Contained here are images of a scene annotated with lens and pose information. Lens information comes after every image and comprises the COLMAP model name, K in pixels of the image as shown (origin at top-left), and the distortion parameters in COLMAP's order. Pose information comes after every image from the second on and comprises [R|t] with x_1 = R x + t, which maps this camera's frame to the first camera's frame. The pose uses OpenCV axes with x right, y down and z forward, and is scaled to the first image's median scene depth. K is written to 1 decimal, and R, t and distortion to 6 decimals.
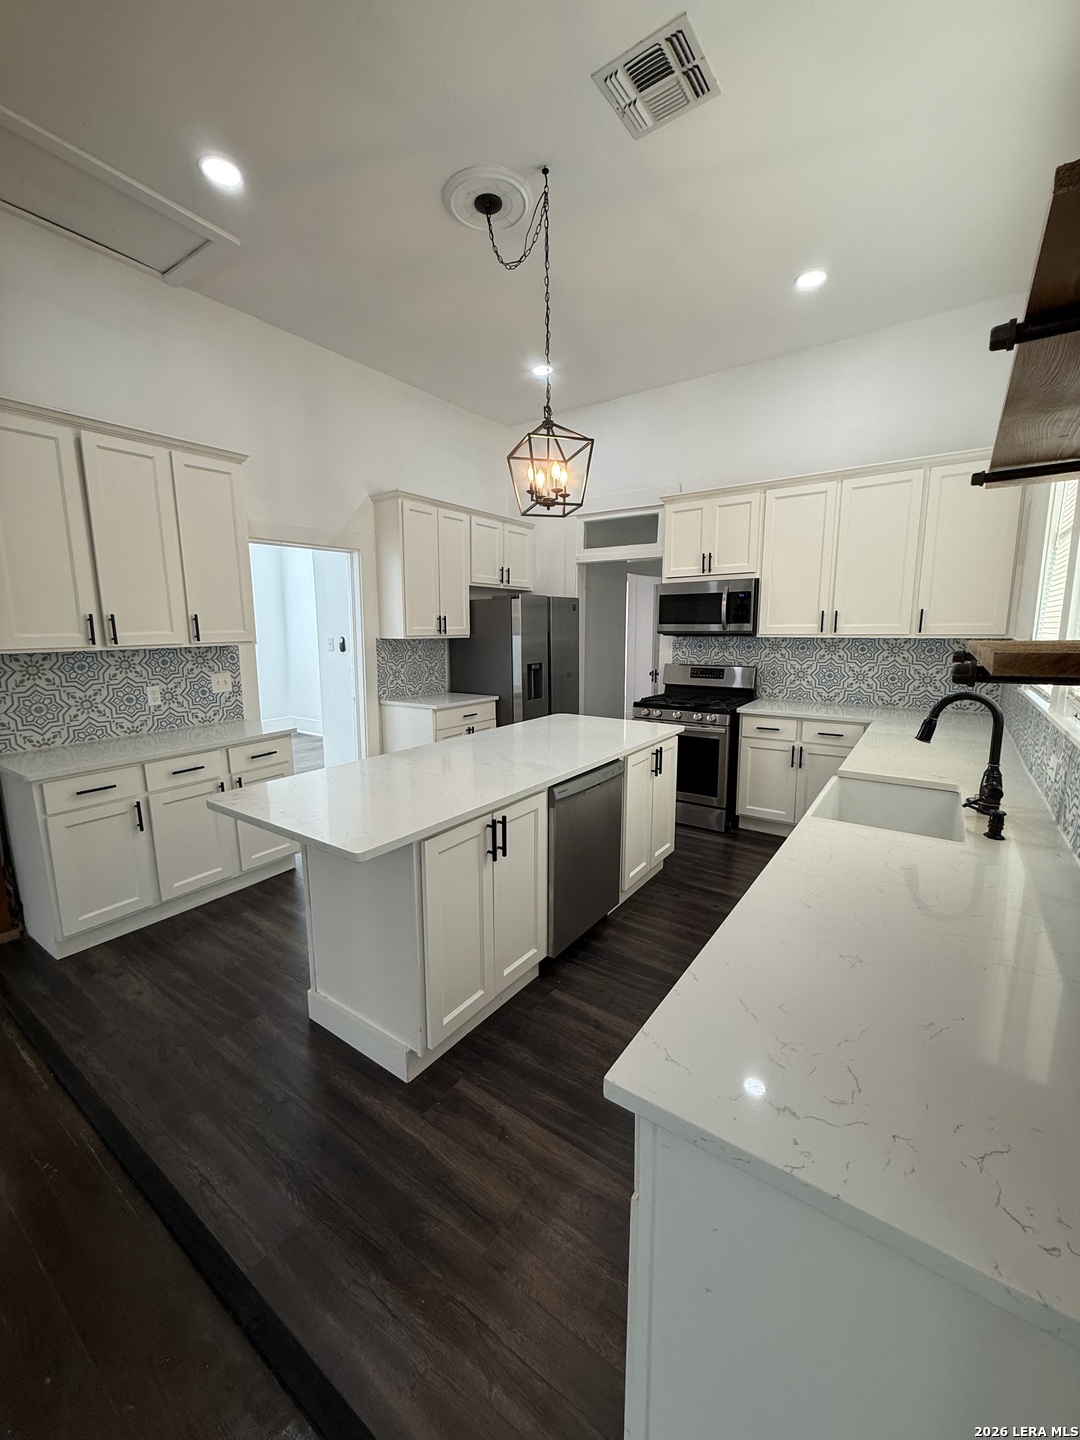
lens RADIAL K [[573.1, 0, 532.1], [0, 573.1, 713.3], [0, 0, 1]] dist [-0.000154, 0.000393]
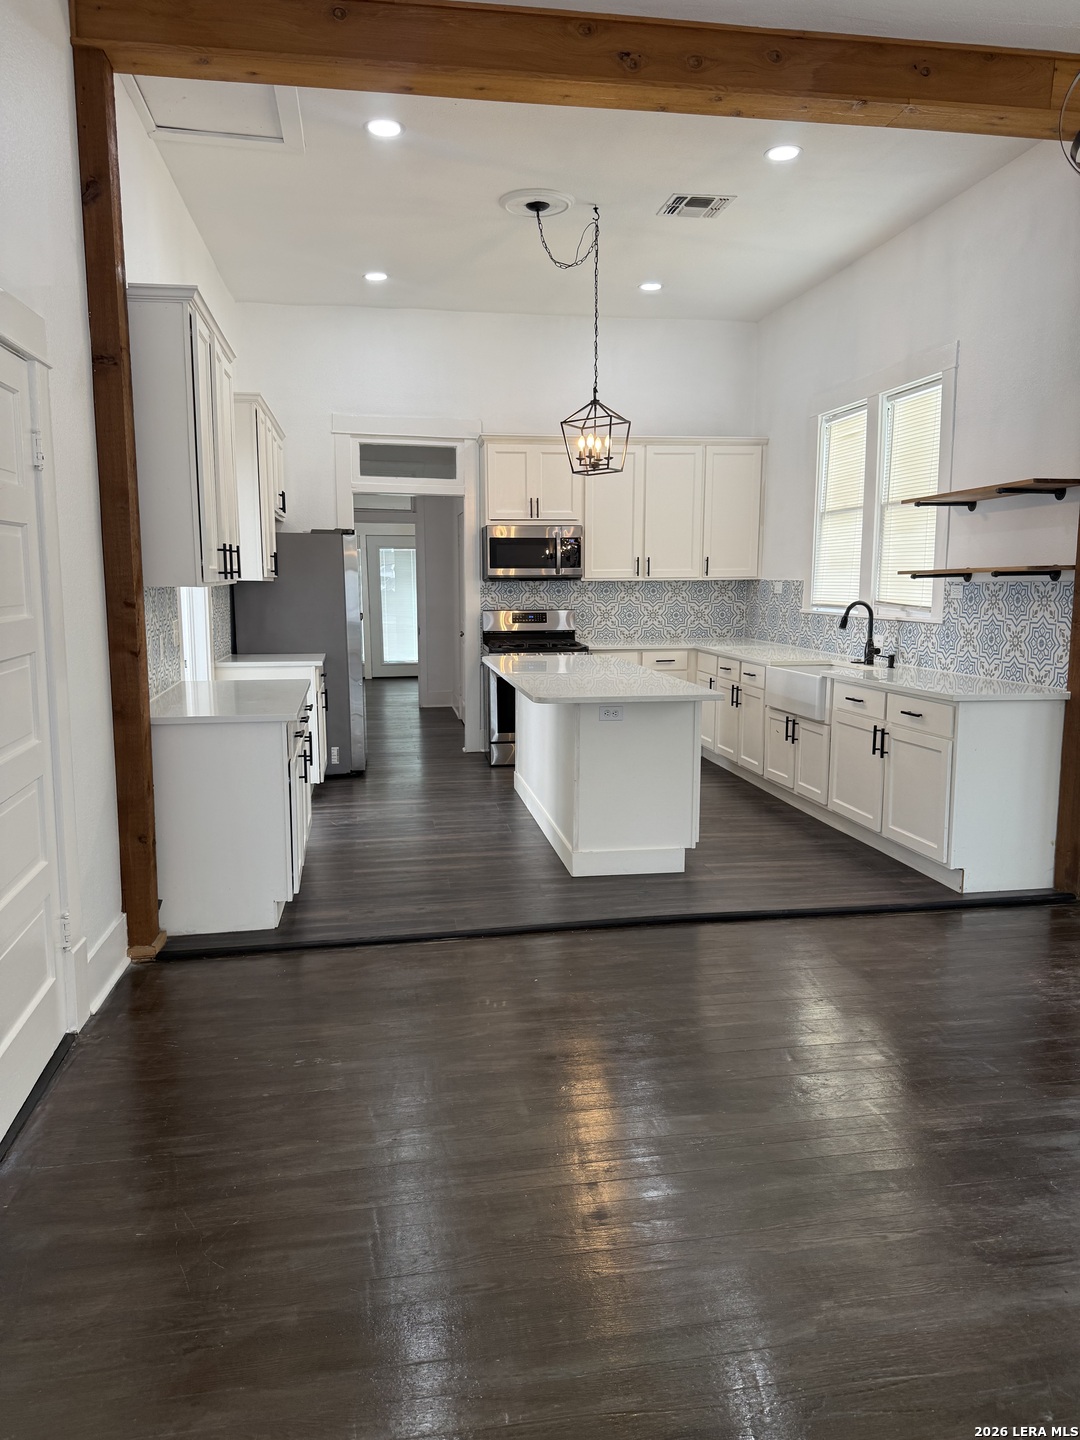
lens RADIAL K [[1037.5, 0, 540.0], [0, 1037.5, 720.0], [0, 0, 1]] dist [0.072380, -0.002989]
pose [[0.699093, -0.090452, 0.709287, -1.058718], [0.104884, 0.994209, 0.023409, 0.071675], [-0.707297, 0.058028, 0.704531, -0.292619]]
